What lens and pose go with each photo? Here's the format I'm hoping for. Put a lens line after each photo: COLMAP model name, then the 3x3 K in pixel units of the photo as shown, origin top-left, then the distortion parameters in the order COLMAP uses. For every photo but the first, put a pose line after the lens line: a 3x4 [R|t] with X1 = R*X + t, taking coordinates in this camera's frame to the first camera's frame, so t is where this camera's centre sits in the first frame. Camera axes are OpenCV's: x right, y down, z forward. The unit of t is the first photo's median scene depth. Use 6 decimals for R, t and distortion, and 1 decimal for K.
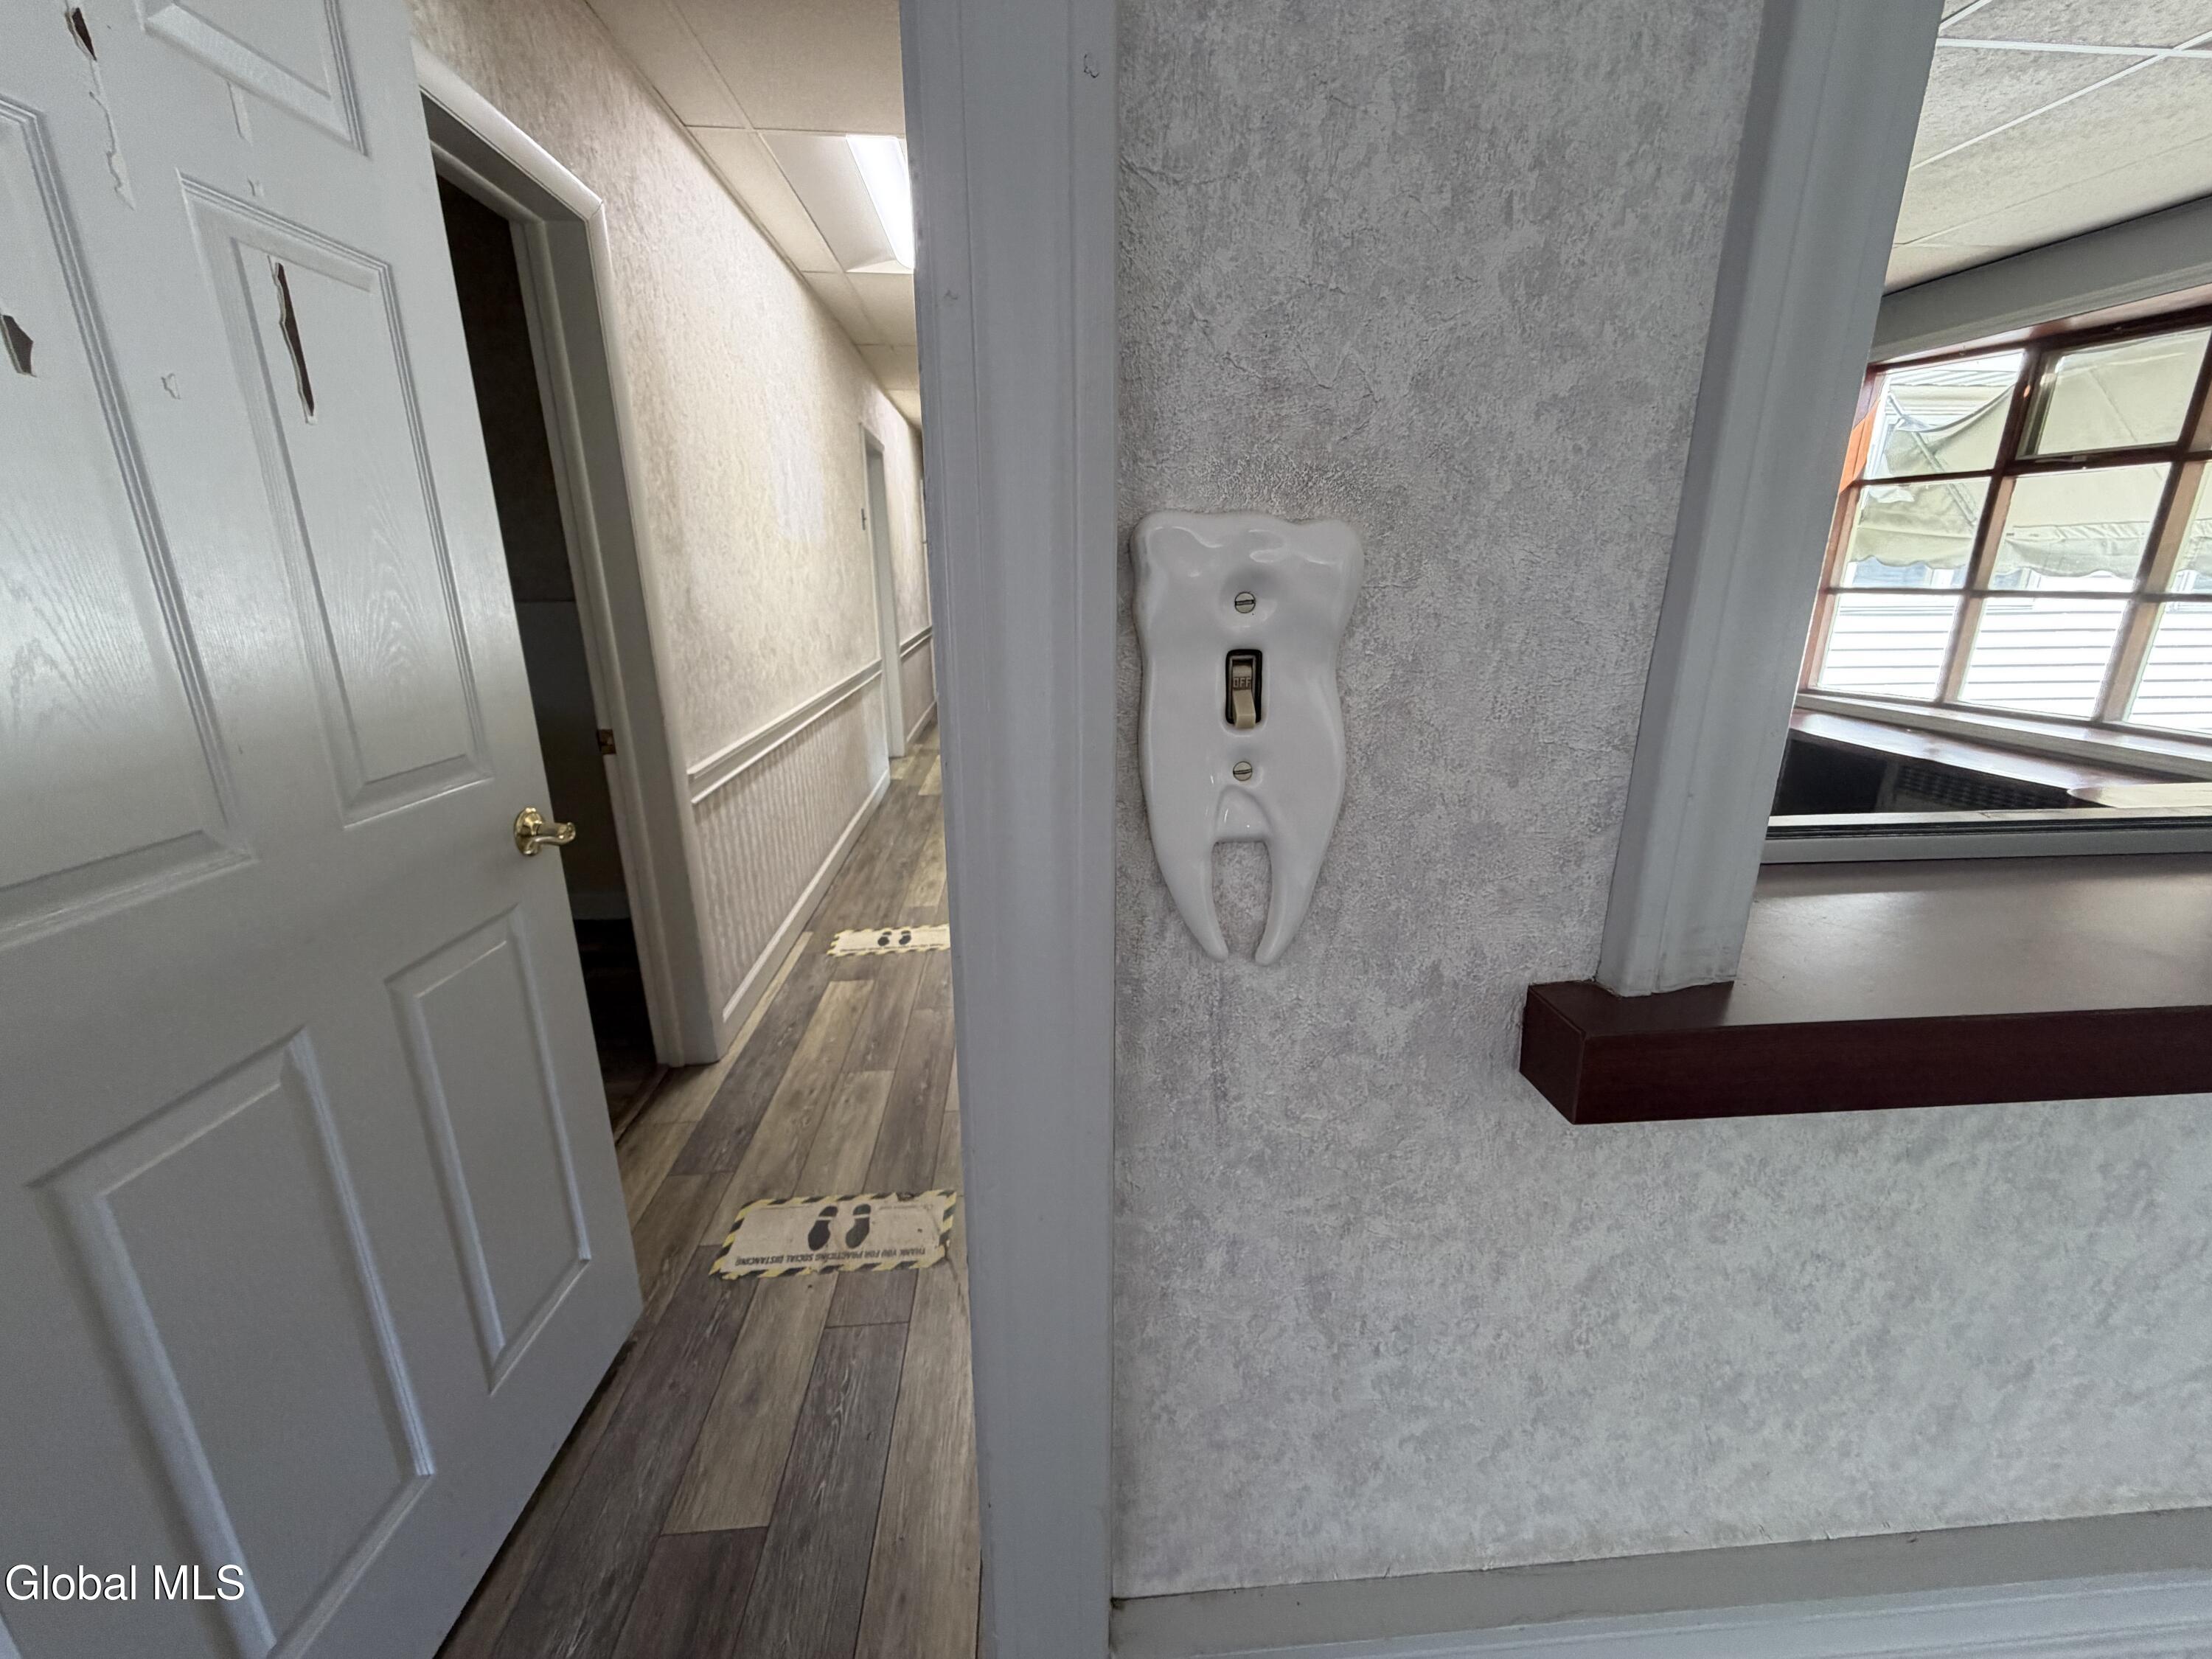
lens RADIAL K [[886.9, 0, 1095.9], [0, 886.9, 836.7], [0, 0, 1]] dist [-0.000097, -0.000235]
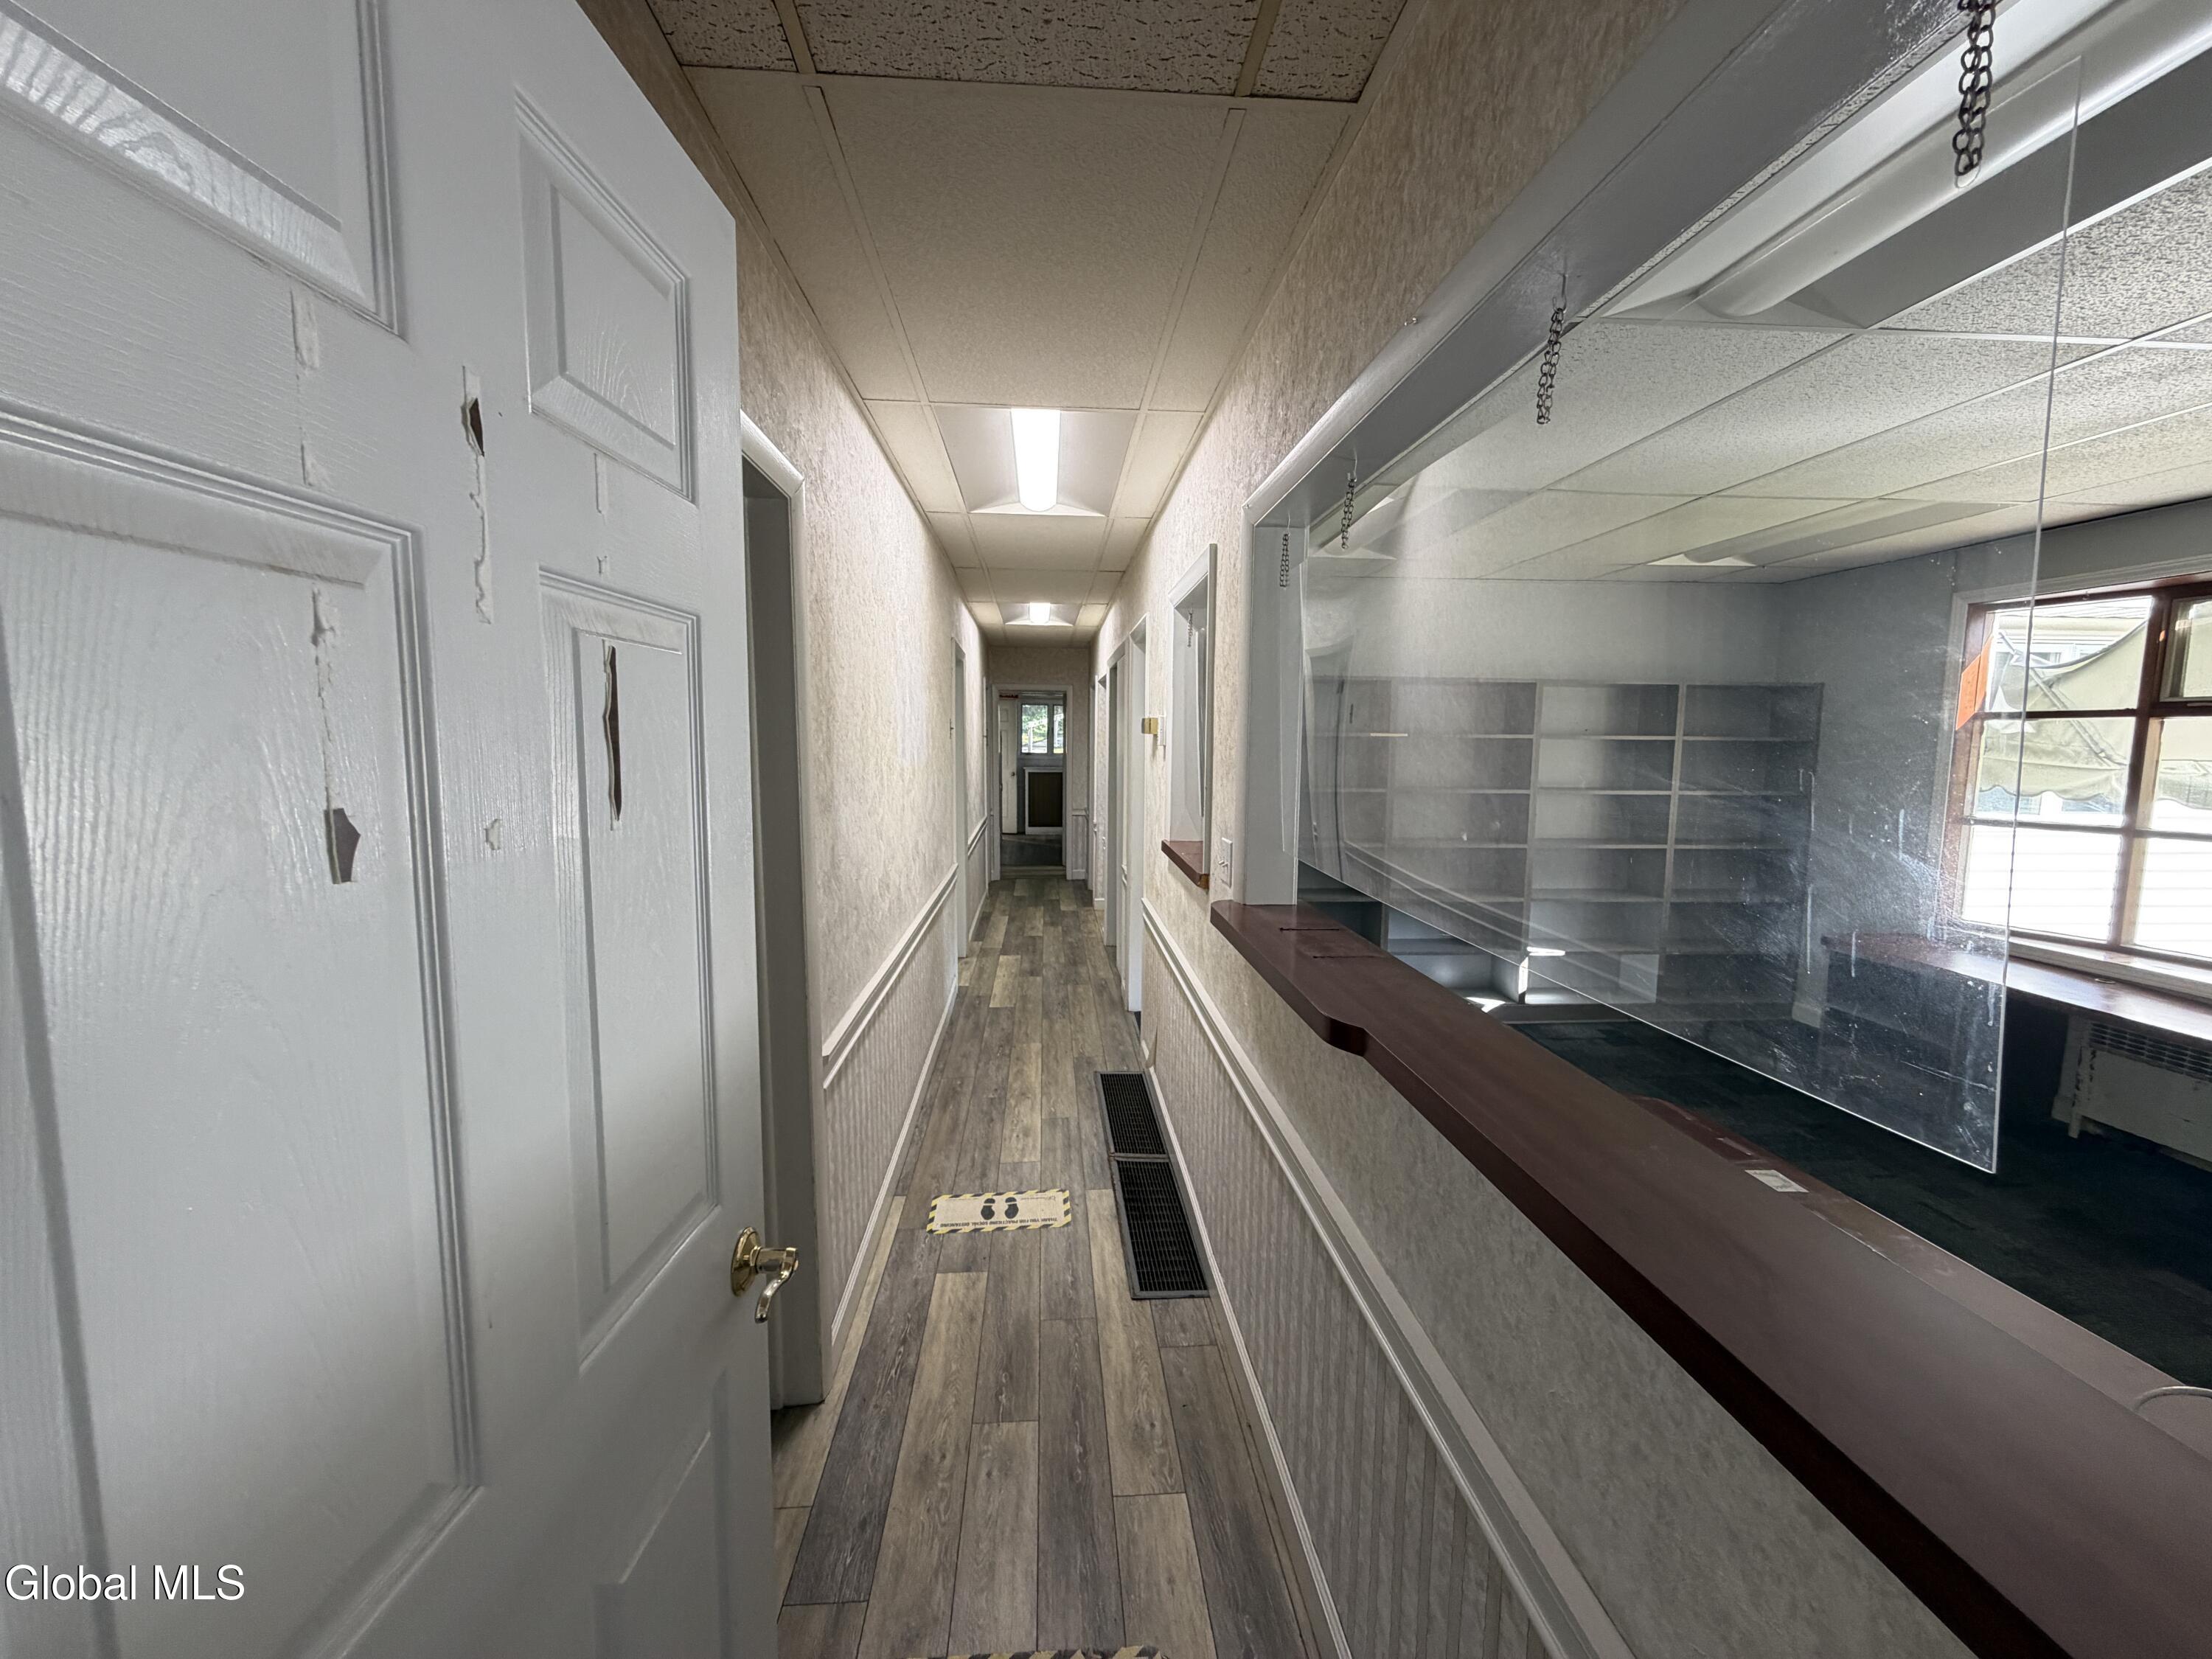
lens RADIAL K [[886.9, 0, 1095.8], [0, 886.9, 835.6], [0, 0, 1]] dist [-0.000097, -0.000235]
pose [[0.999779, 0.015445, -0.014294, -0.122205], [-0.017807, 0.982866, -0.183461, -0.088308], [0.011216, 0.183675, 0.982923, 0.064074]]
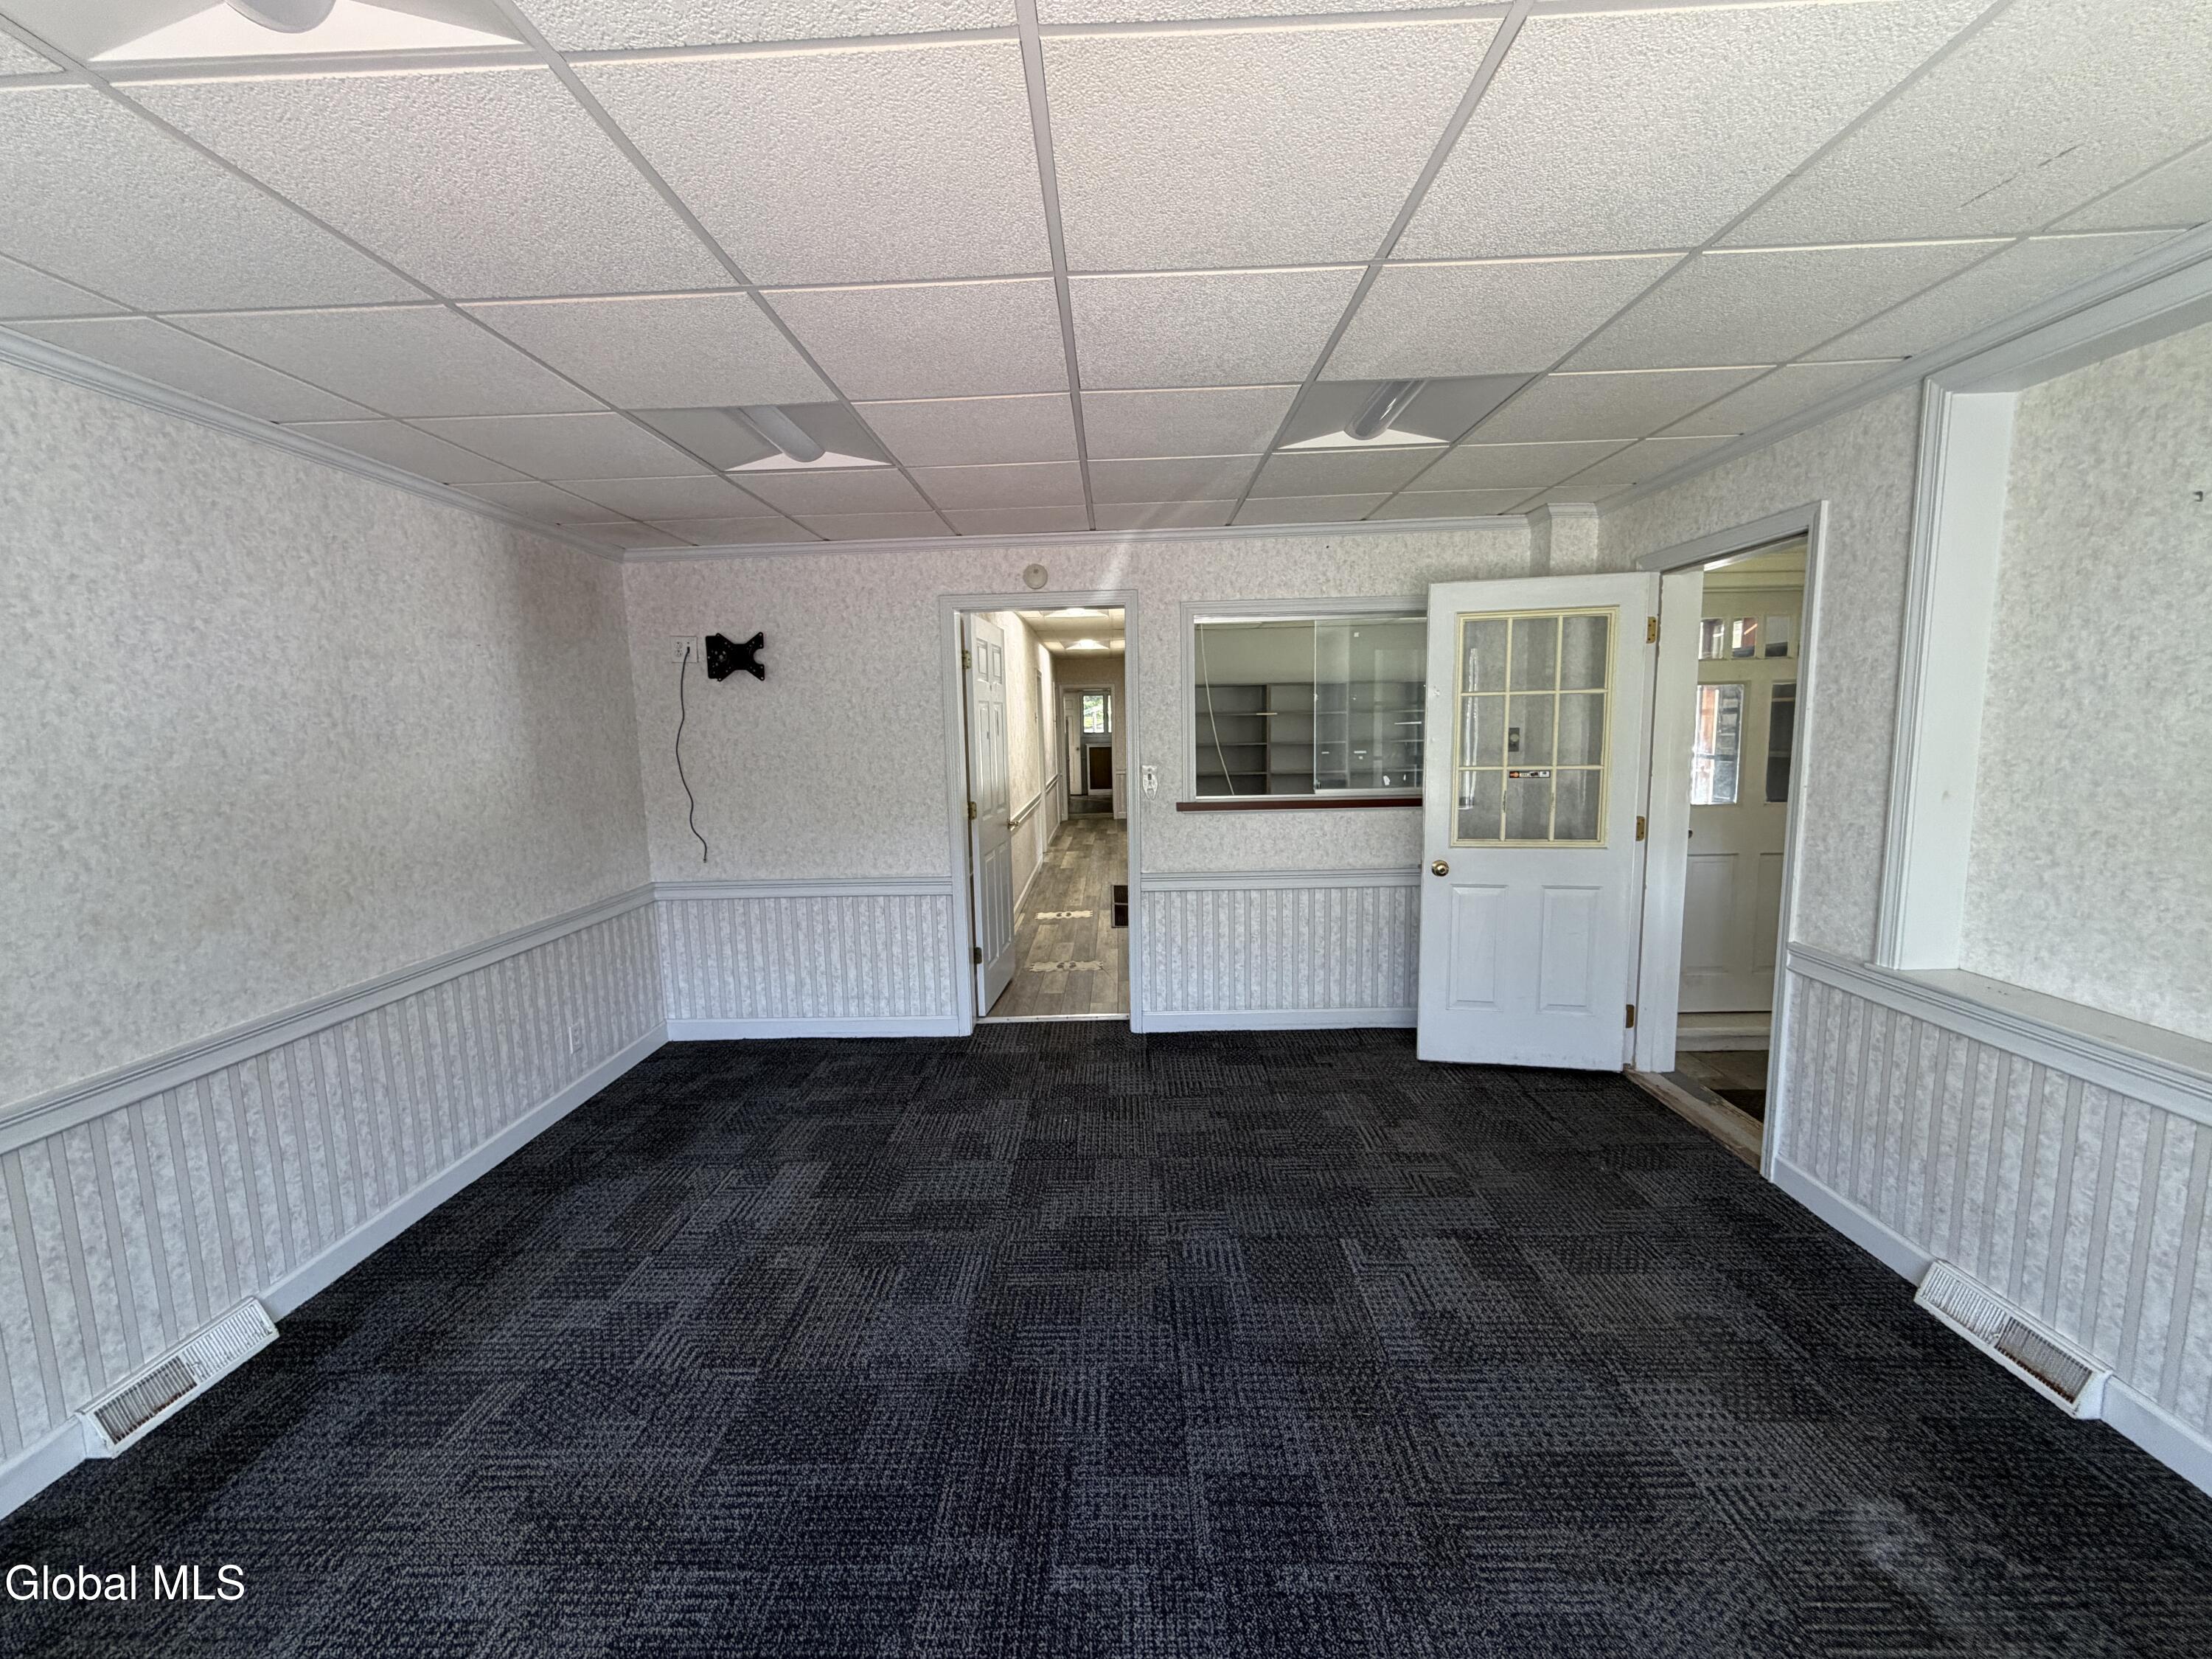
lens RADIAL K [[886.9, 0, 1107.7], [0, 886.9, 831.0], [0, 0, 1]] dist [-0.000097, -0.000235]
pose [[0.996443, -0.007155, -0.083960, 0.062126], [-0.006990, 0.985935, -0.166982, 0.269536], [0.083974, 0.166975, 0.982379, -1.135241]]
